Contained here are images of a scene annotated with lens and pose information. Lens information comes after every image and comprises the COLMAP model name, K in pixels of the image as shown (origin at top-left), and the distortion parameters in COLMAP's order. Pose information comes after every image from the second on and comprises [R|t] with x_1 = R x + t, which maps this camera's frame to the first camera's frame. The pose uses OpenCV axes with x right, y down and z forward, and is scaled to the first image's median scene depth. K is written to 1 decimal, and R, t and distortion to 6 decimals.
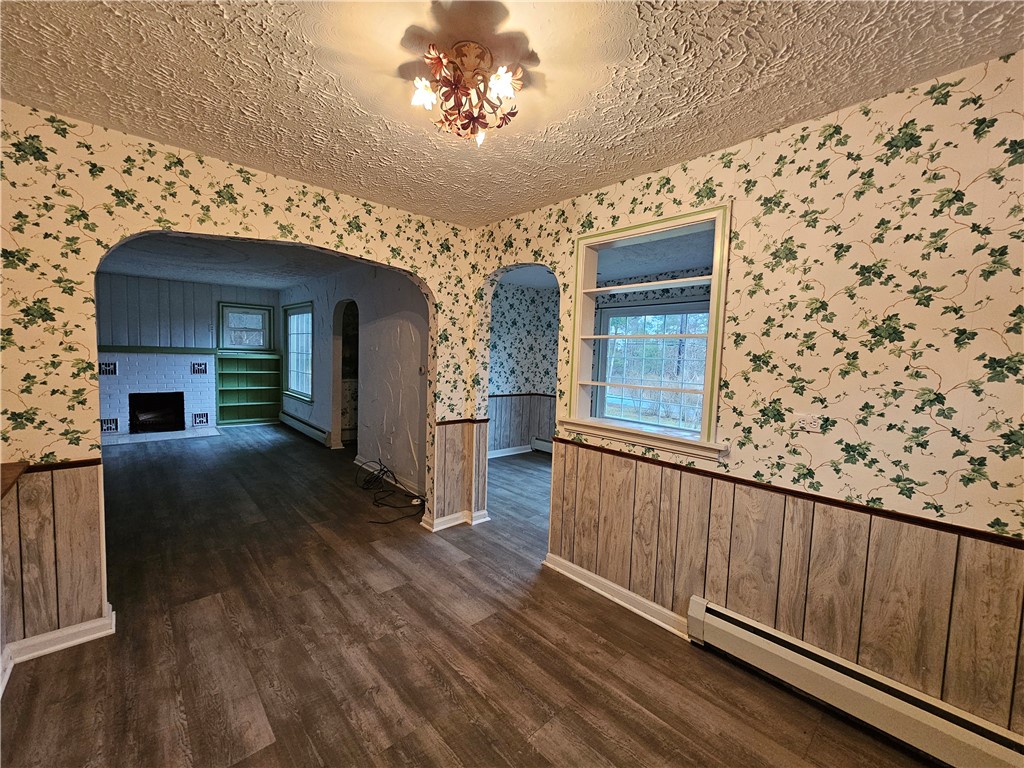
lens RADIAL K [[420.3, 0, 509.1], [0, 420.3, 389.6], [0, 0, 1]] dist [0.000088, 0.000048]
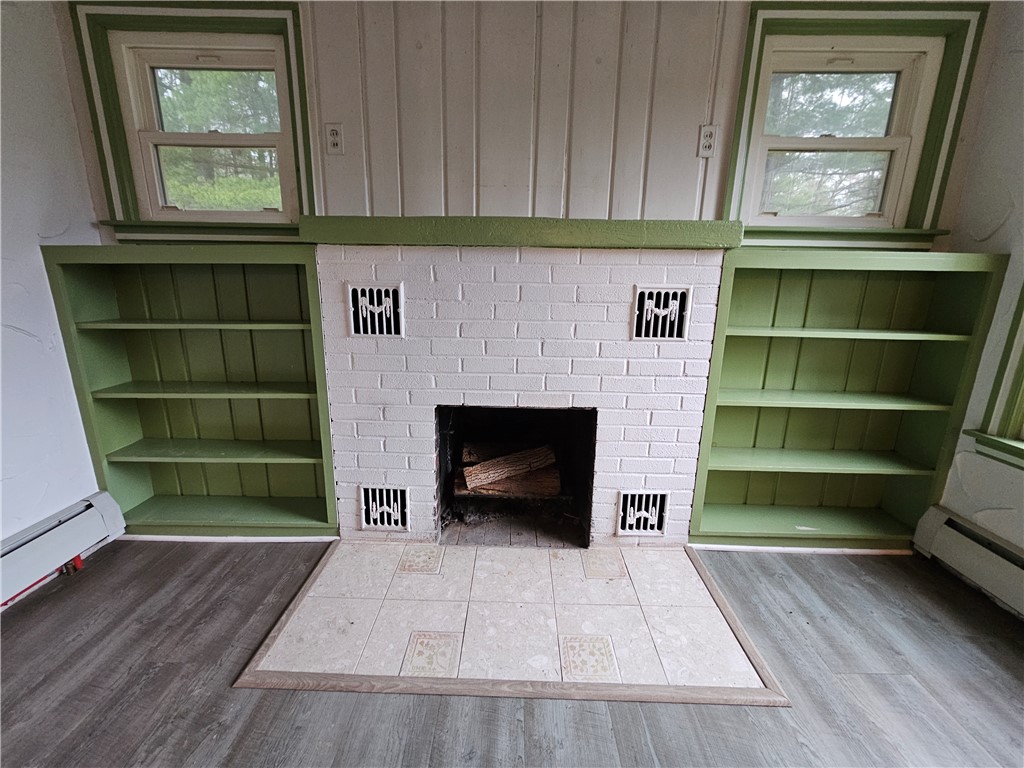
lens RADIAL K [[420.3, 0, 509.8], [0, 420.3, 382.2], [0, 0, 1]] dist [0.000088, 0.000048]
pose [[0.725585, 0.140592, -0.673617, -0.630876], [-0.043923, 0.986373, 0.158556, -0.045804], [0.686729, -0.085458, 0.721873, 0.766332]]
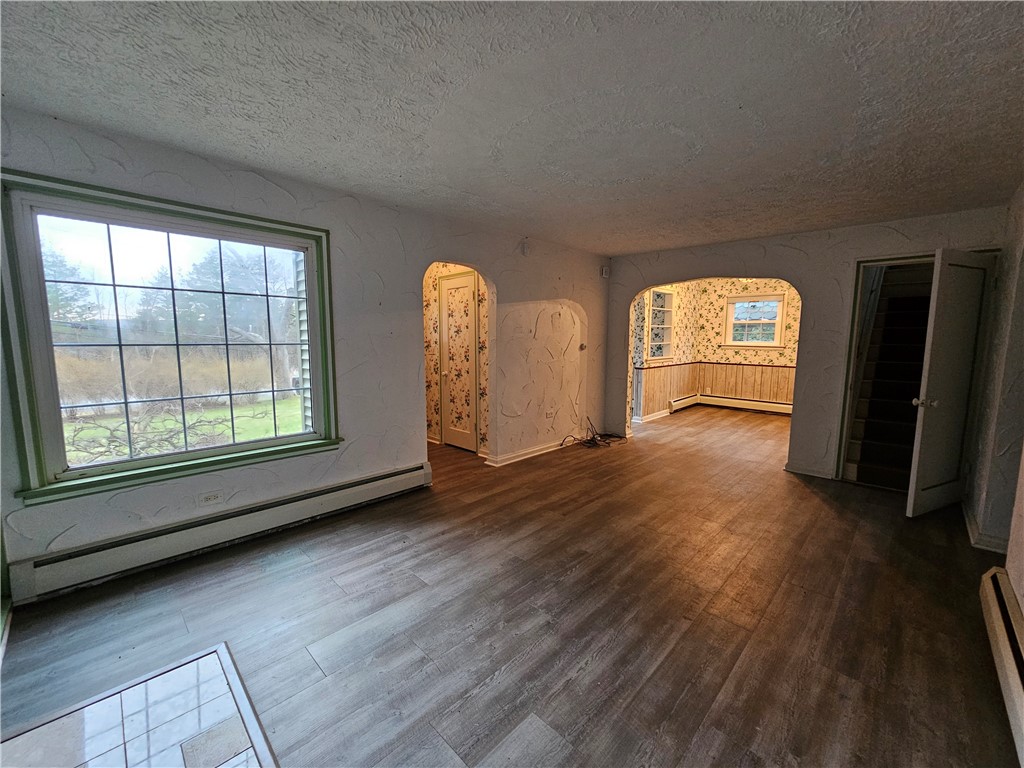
lens RADIAL K [[420.3, 0, 512.1], [0, 420.3, 384.1], [0, 0, 1]] dist [0.000088, 0.000048]
pose [[-0.052053, -0.148538, 0.987536, -0.913423], [0.058633, 0.986716, 0.151506, -0.097272], [-0.996922, 0.065788, -0.042652, 0.767105]]
